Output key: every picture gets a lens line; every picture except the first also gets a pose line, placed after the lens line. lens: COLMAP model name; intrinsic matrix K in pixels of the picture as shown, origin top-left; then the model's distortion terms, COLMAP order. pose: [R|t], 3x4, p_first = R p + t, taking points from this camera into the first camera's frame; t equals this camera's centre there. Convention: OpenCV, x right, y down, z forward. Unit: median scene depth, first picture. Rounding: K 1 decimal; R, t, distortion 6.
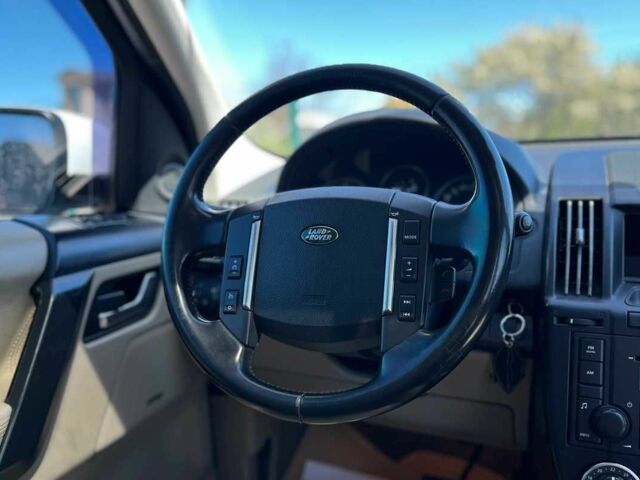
lens RADIAL K [[617.4, 0, 320.0], [0, 617.4, 240.0], [0, 0, 1]] dist [0.043370, -0.022364]
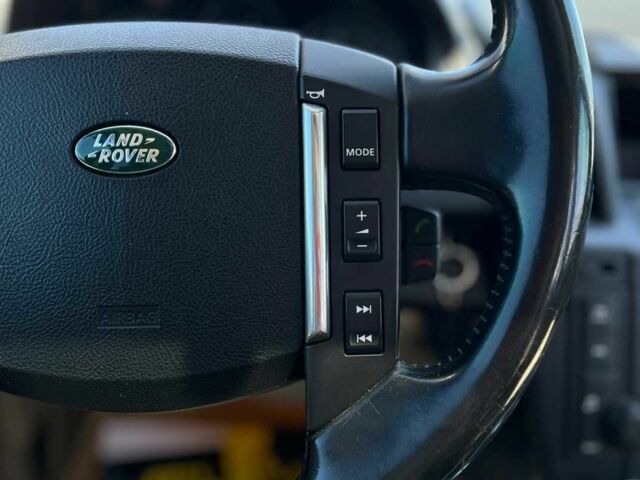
lens RADIAL K [[617.4, 0, 320.0], [0, 617.4, 240.0], [0, 0, 1]] dist [0.043370, -0.022364]
pose [[0.931619, -0.097380, 0.350147, -0.028558], [0.013928, 0.972294, 0.233348, -0.041204], [-0.363169, -0.212514, 0.907163, 0.569224]]
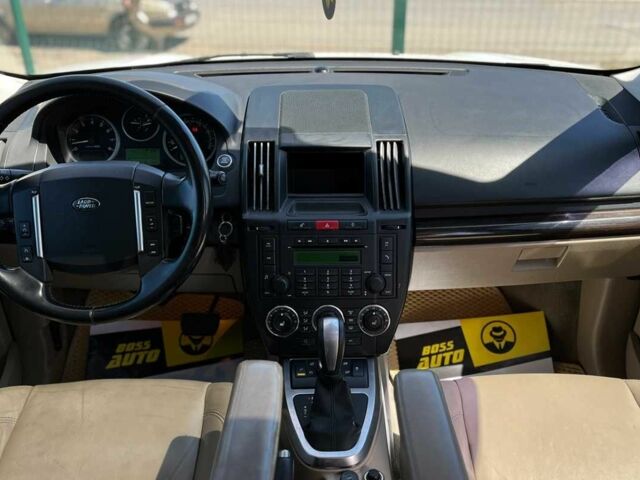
lens RADIAL K [[617.4, 0, 320.0], [0, 617.4, 240.0], [0, 0, 1]] dist [0.043370, -0.022364]
pose [[0.922579, -0.158997, 0.351523, -0.020391], [0.045632, 0.949707, 0.309798, -0.350755], [-0.383100, -0.269772, 0.883435, -0.529550]]
